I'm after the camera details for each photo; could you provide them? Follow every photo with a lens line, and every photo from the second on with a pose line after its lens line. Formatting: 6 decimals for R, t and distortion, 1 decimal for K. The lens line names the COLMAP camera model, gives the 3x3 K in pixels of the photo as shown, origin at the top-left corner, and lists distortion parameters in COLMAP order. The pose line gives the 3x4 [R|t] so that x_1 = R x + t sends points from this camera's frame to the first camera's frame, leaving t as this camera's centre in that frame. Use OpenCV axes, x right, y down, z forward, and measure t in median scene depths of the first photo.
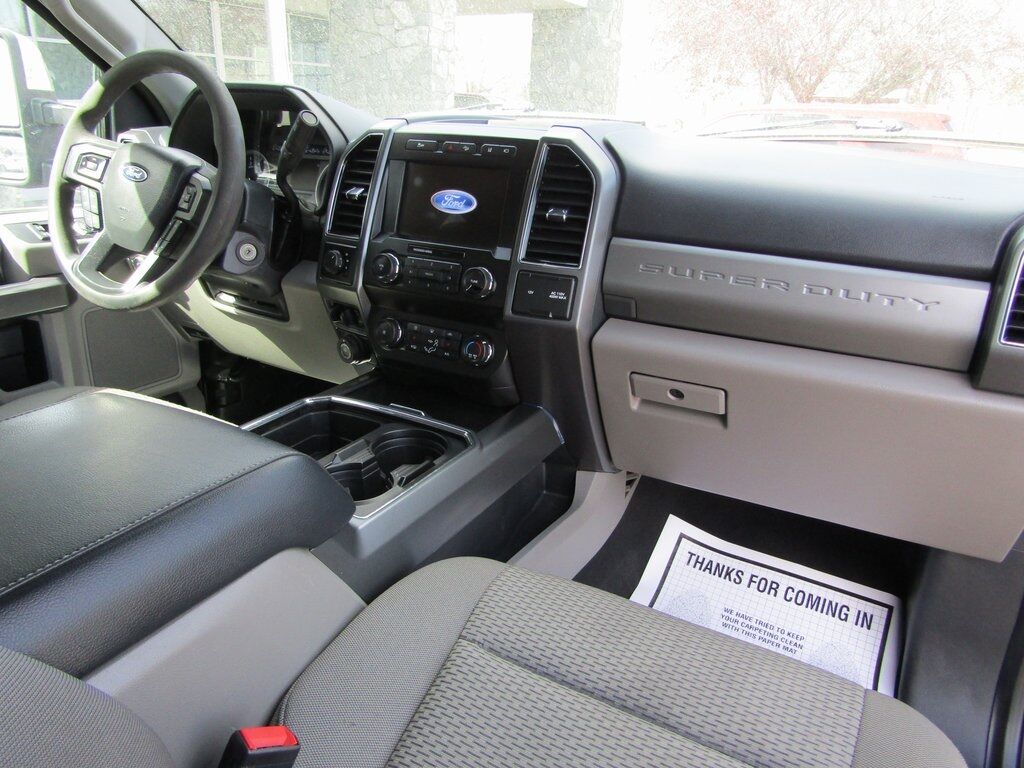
lens RADIAL K [[744.7, 0, 512.0], [0, 744.7, 384.0], [0, 0, 1]] dist [0.000014, -0.004123]
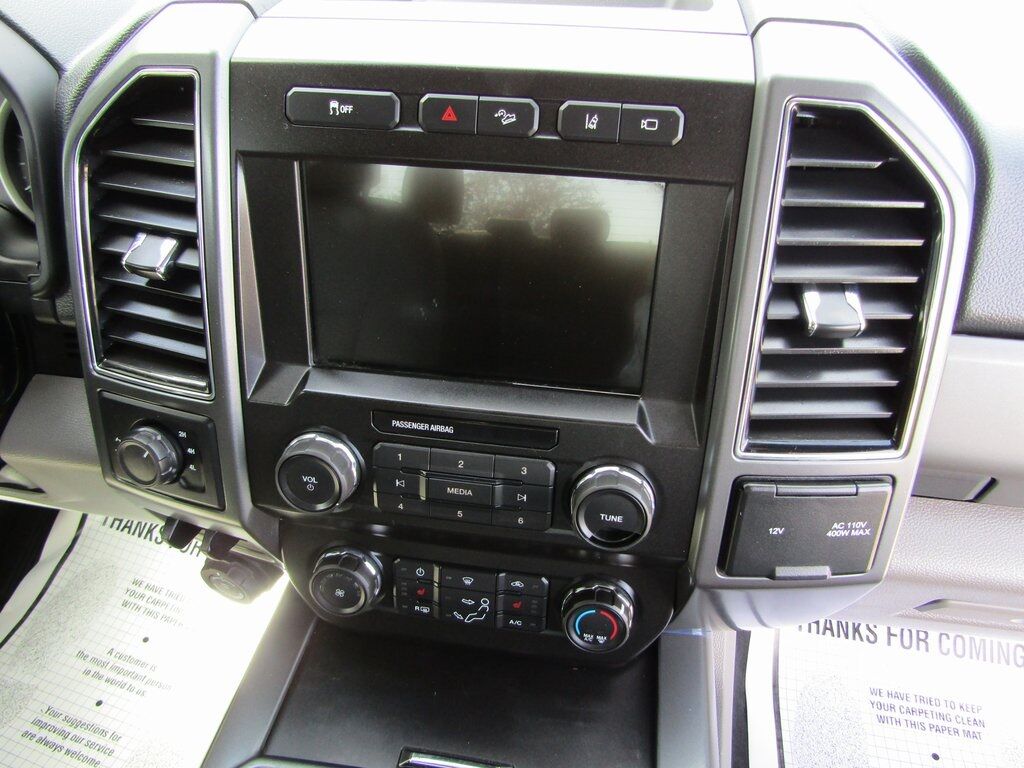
lens RADIAL K [[744.7, 0, 512.0], [0, 744.7, 384.0], [0, 0, 1]] dist [0.000014, -0.004123]
pose [[0.942593, -0.236833, 0.235431, -0.151631], [0.146077, 0.926395, 0.347065, -0.301936], [-0.300299, -0.292750, 0.907809, 0.636290]]
